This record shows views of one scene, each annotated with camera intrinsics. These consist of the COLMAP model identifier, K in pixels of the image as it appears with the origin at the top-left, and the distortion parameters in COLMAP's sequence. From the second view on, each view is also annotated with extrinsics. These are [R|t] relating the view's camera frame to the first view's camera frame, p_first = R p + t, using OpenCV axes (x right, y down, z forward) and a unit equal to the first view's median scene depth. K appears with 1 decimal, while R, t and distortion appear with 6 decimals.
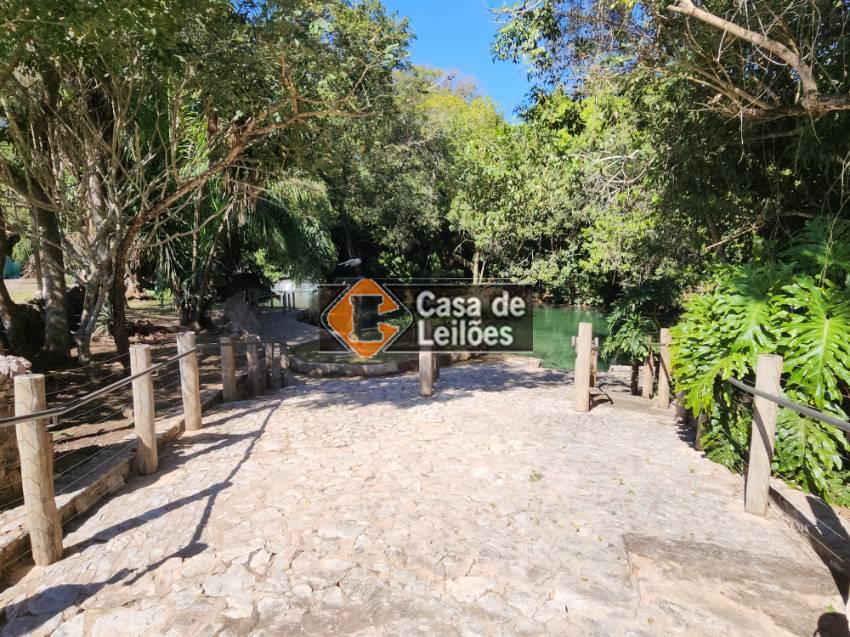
lens RADIAL K [[504.3, 0, 421.3], [0, 504.3, 314.0], [0, 0, 1]] dist [0.005945, -0.000786]
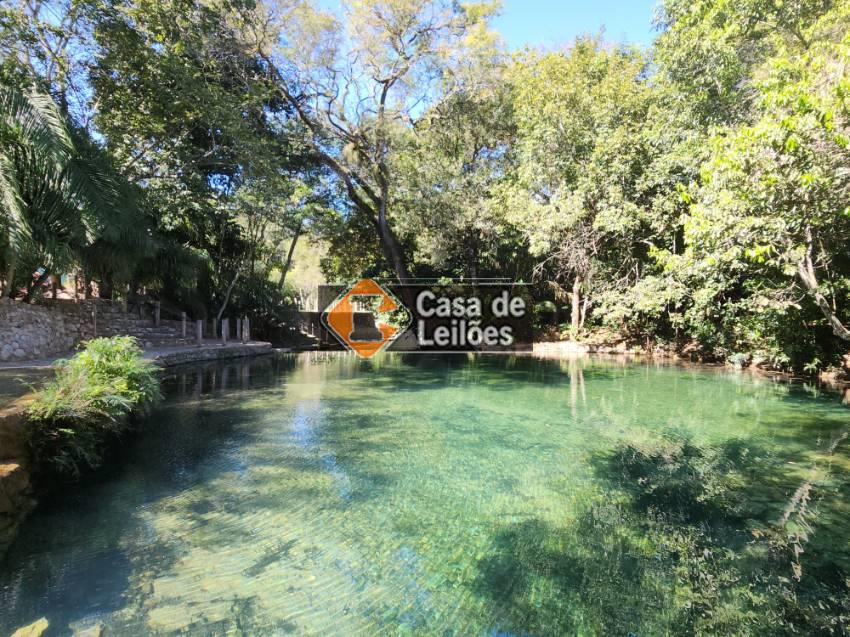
lens RADIAL K [[504.3, 0, 420.0], [0, 504.3, 318.8], [0, 0, 1]] dist [0.005945, -0.000786]
pose [[0.907051, 0.022596, -0.420413, 0.235236], [-0.065469, 0.993982, -0.087828, 0.001138], [0.415898, 0.107188, 0.903072, 0.404341]]
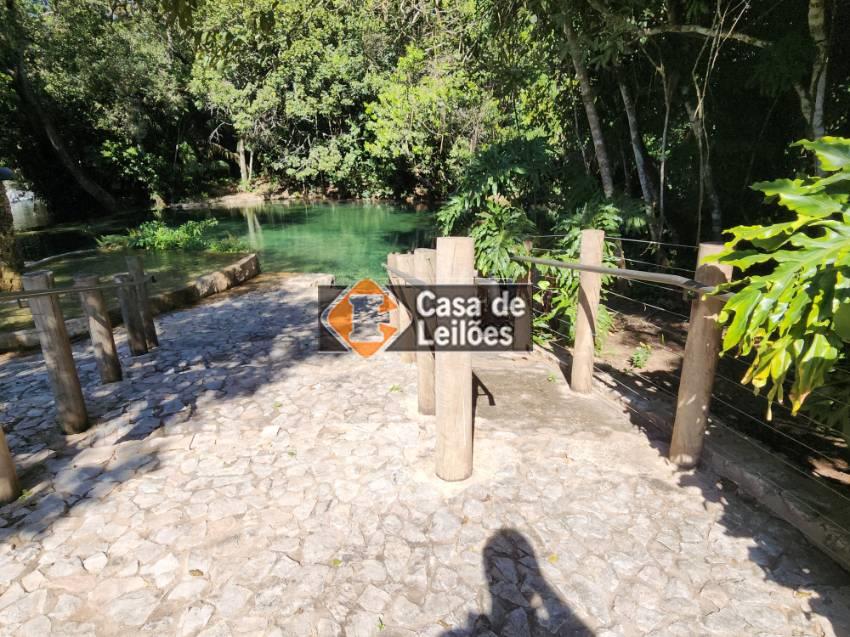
lens RADIAL K [[504.3, 0, 420.9], [0, 504.3, 318.1], [0, 0, 1]] dist [0.005945, -0.000786]
pose [[0.913744, -0.149513, 0.377780, 0.030193], [0.068765, 0.973324, 0.218886, -0.000872], [-0.400429, -0.174028, 0.899650, 0.123217]]
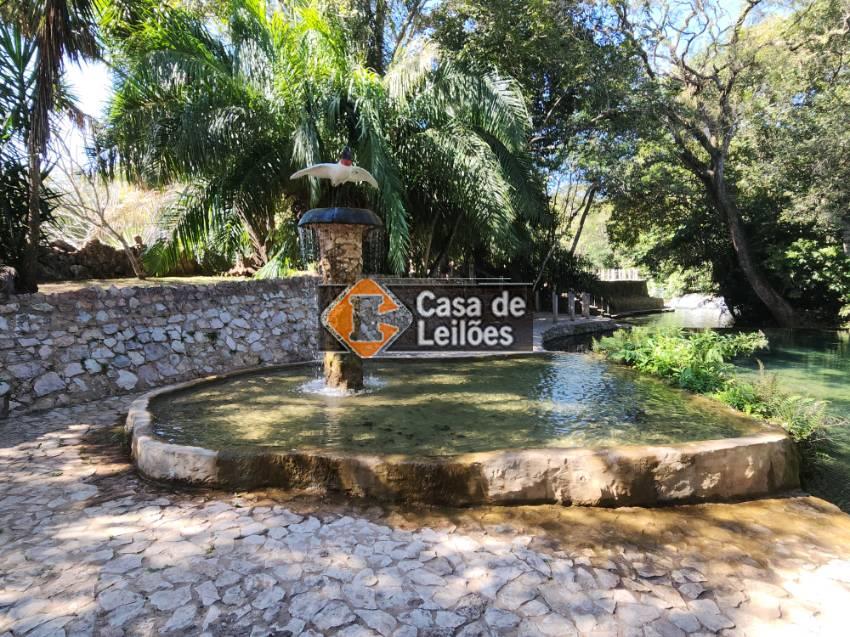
lens RADIAL K [[504.3, 0, 422.0], [0, 504.3, 318.5], [0, 0, 1]] dist [0.005945, -0.000786]
pose [[0.660283, 0.066605, -0.748058, 0.095370], [-0.088248, 0.996040, 0.010791, 0.001732], [0.745814, 0.058890, 0.663546, 0.338063]]
